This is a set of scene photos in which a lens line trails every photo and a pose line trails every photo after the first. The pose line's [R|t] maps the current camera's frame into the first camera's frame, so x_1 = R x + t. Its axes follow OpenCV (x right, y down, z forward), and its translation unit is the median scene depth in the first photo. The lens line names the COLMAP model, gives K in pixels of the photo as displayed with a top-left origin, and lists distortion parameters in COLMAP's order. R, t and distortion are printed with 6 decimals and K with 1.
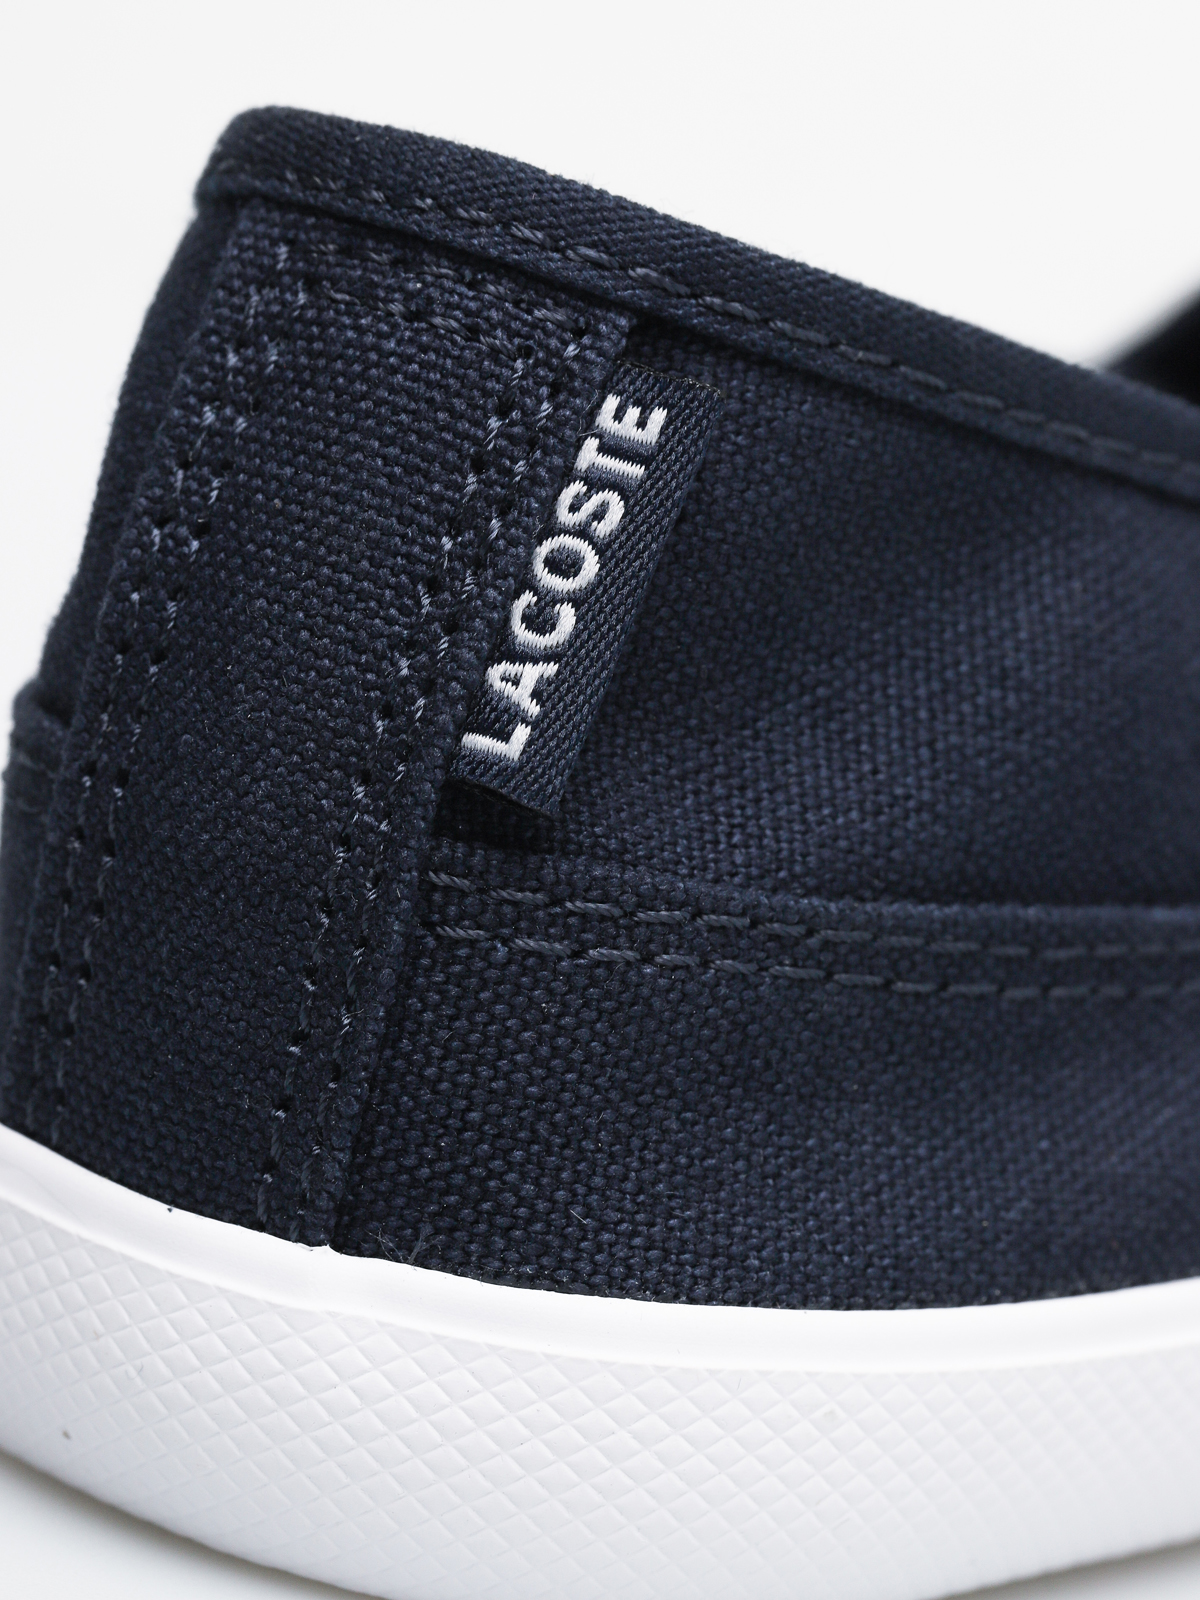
lens RADIAL K [[4521.2, 0, 600.0], [0, 4521.2, 800.0], [0, 0, 1]] dist [0.510881, -1.461130]
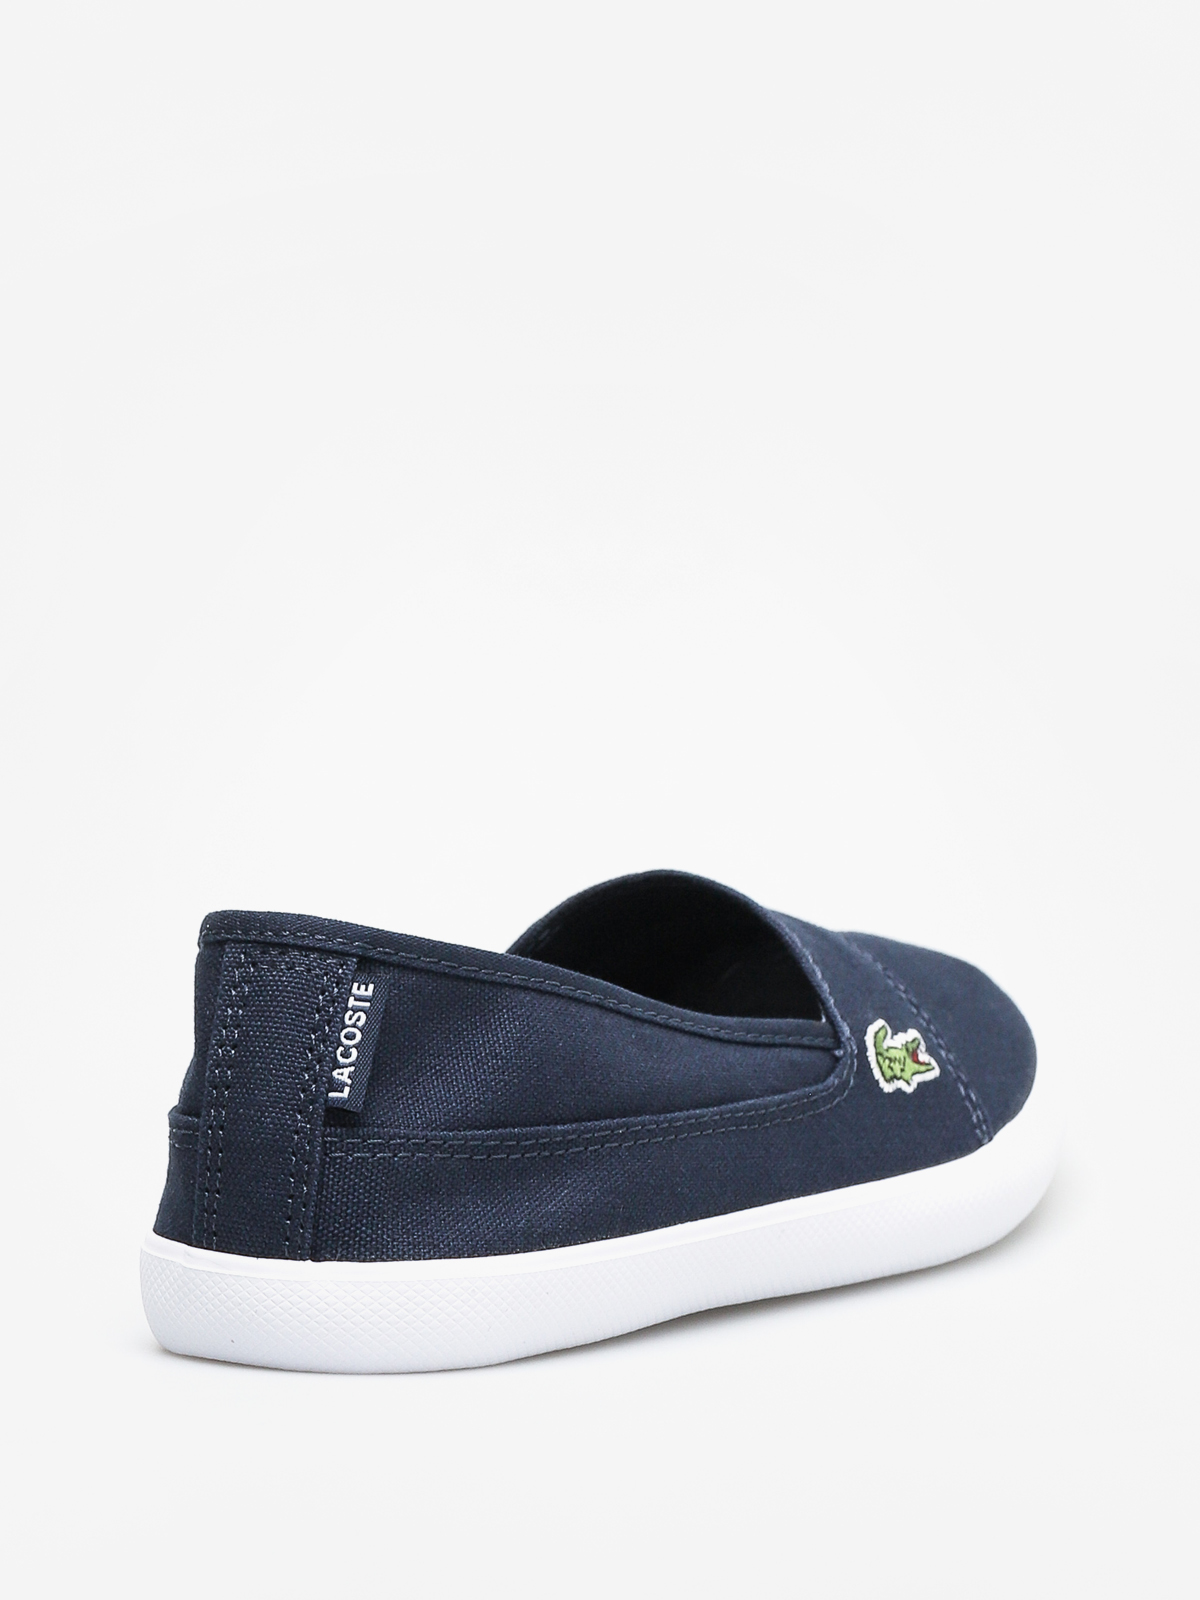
lens RADIAL K [[4504.7, 0, 600.0], [0, 4504.7, 800.0], [0, 0, 1]] dist [3.076734, 0.161521]
pose [[0.981822, -0.154001, 0.110949, -0.168417], [0.167829, 0.977405, -0.128501, 0.230305], [-0.088653, 0.144785, 0.985484, -2.230540]]
